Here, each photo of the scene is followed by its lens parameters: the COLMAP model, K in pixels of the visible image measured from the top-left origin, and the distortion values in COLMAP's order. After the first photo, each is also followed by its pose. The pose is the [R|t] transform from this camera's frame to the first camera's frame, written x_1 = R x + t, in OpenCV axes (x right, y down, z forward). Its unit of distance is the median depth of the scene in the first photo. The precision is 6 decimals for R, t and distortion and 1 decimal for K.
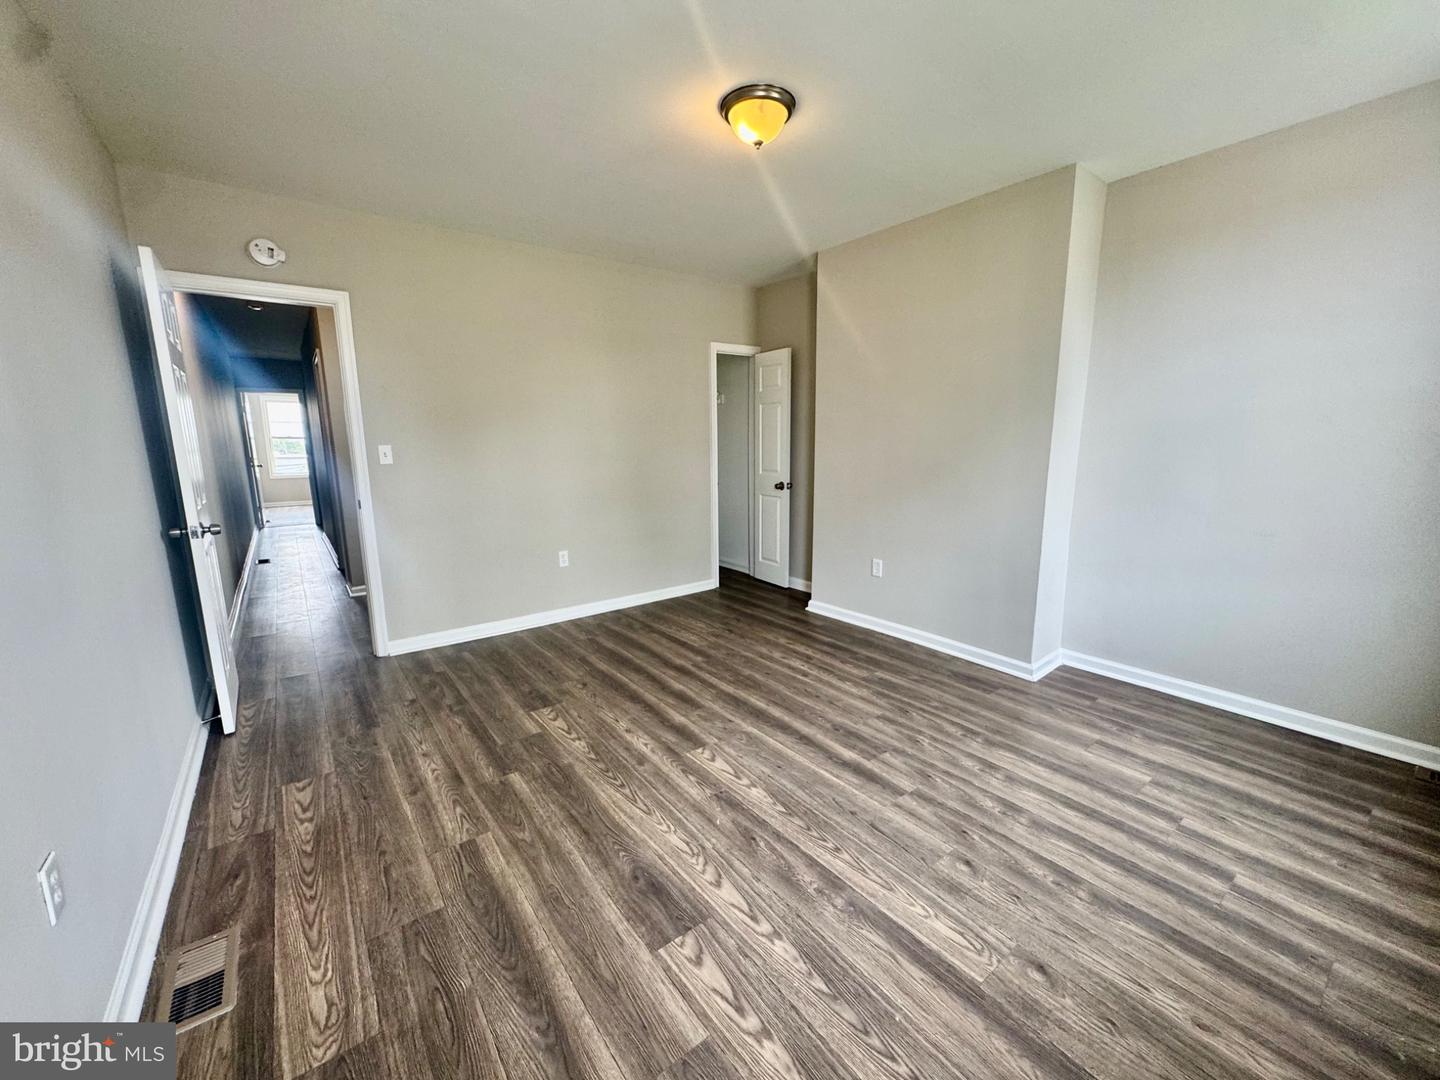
lens RADIAL K [[573.3, 0, 714.6], [0, 573.3, 541.2], [0, 0, 1]] dist [-0.002473, 0.000663]
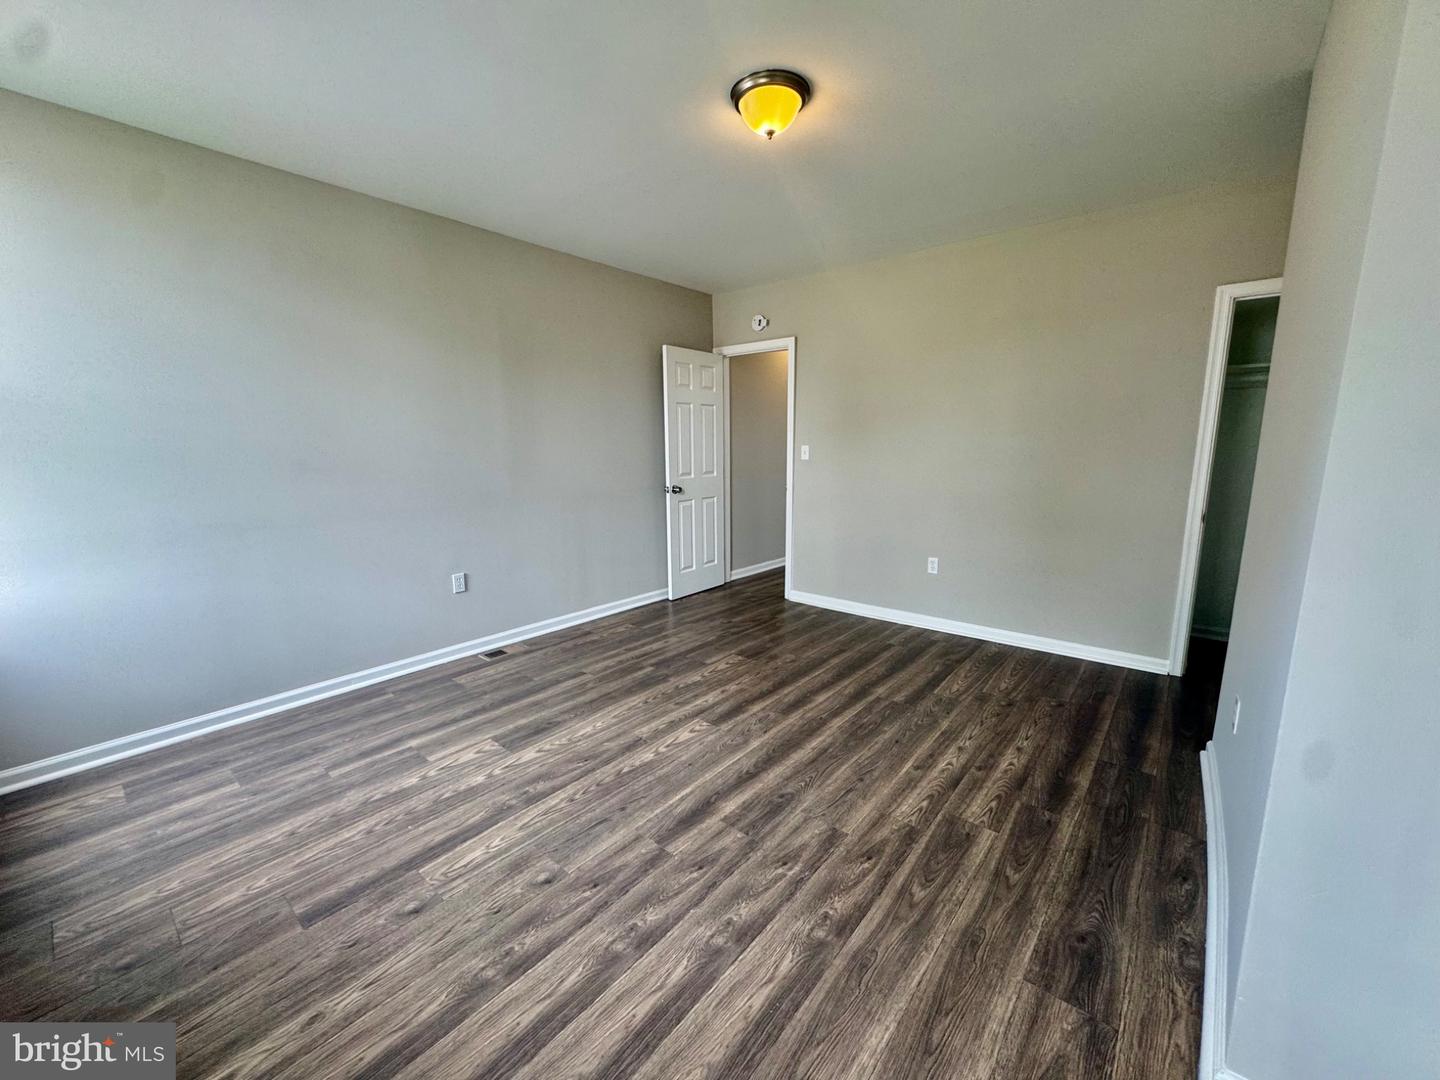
lens RADIAL K [[573.3, 0, 717.7], [0, 573.3, 531.5], [0, 0, 1]] dist [-0.002473, 0.000663]
pose [[0.223395, 0.156556, -0.962073, 0.935831], [-0.170963, 0.978010, 0.119452, -0.127682], [0.959618, 0.137794, 0.245248, 0.663893]]
